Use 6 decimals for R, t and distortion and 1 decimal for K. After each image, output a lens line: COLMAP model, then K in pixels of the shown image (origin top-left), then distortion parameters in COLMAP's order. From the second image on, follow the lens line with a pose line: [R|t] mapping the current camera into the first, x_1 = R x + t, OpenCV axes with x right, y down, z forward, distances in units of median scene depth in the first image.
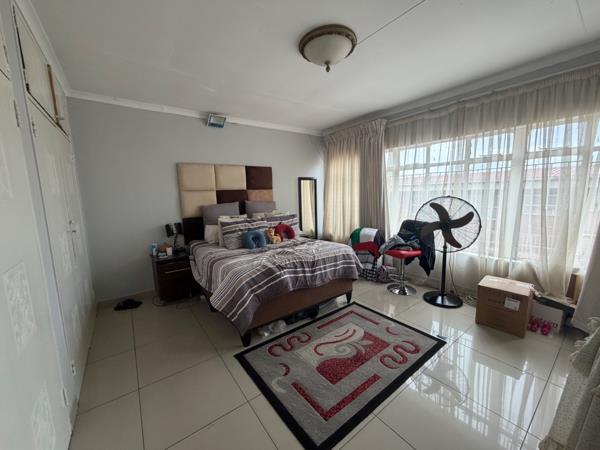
lens RADIAL K [[239.9, 0, 298.4], [0, 239.9, 224.4], [0, 0, 1]] dist [0.000606, -0.000018]
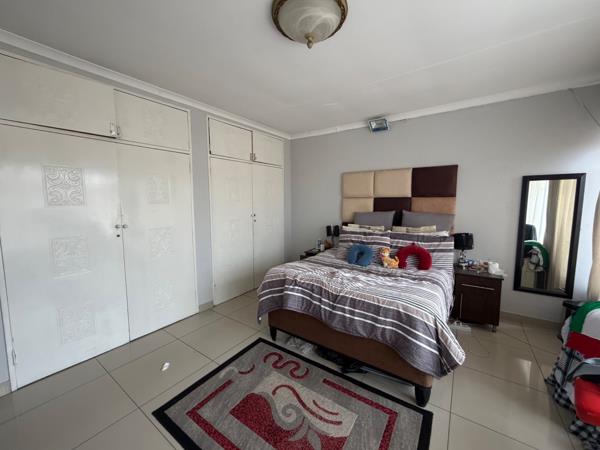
lens RADIAL K [[239.9, 0, 297.6], [0, 239.9, 224.1], [0, 0, 1]] dist [0.000606, -0.000018]
pose [[0.311917, 0.122396, -0.942193, 0.593008], [-0.132925, 0.987536, 0.084281, -0.096470], [0.940765, 0.098953, 0.324299, 0.511571]]
